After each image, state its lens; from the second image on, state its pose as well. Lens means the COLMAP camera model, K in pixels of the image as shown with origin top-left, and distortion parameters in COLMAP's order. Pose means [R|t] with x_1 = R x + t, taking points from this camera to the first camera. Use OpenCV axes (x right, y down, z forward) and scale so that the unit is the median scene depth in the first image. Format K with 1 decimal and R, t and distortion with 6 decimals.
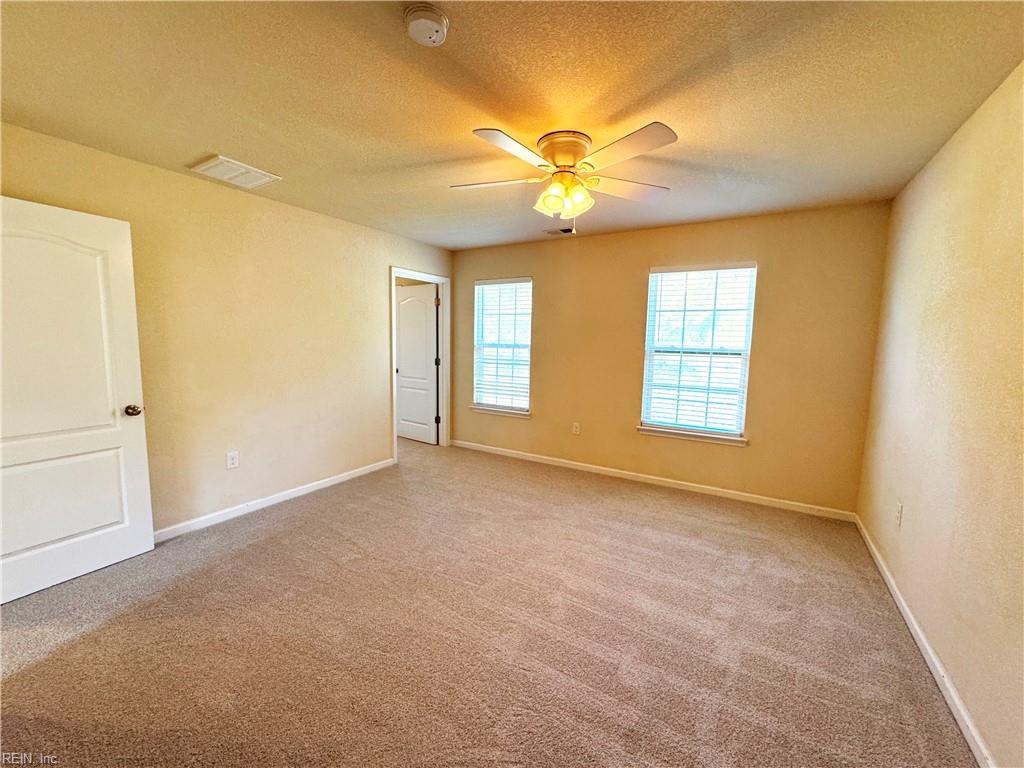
lens RADIAL K [[412.1, 0, 517.3], [0, 412.1, 386.8], [0, 0, 1]] dist [0.002904, -0.000444]
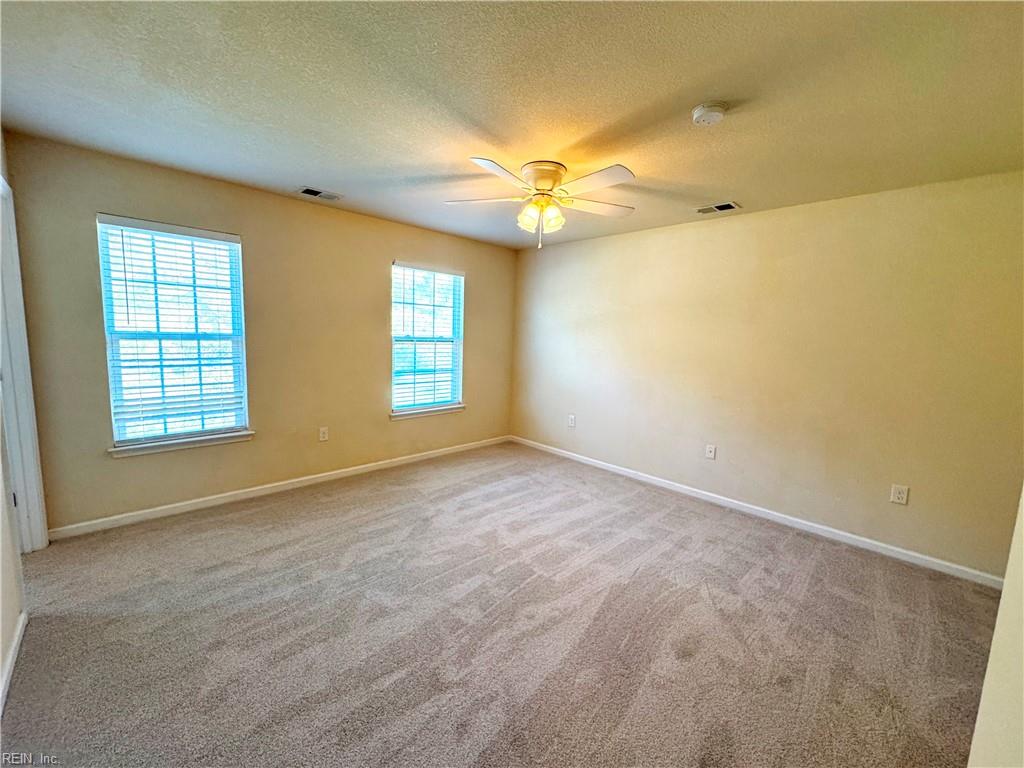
lens RADIAL K [[412.1, 0, 512.1], [0, 412.1, 385.5], [0, 0, 1]] dist [0.002904, -0.000444]
pose [[0.257759, -0.132099, 0.957136, -0.605168], [0.085359, 0.989850, 0.113627, -0.065329], [-0.962431, 0.052412, 0.266418, 0.437014]]
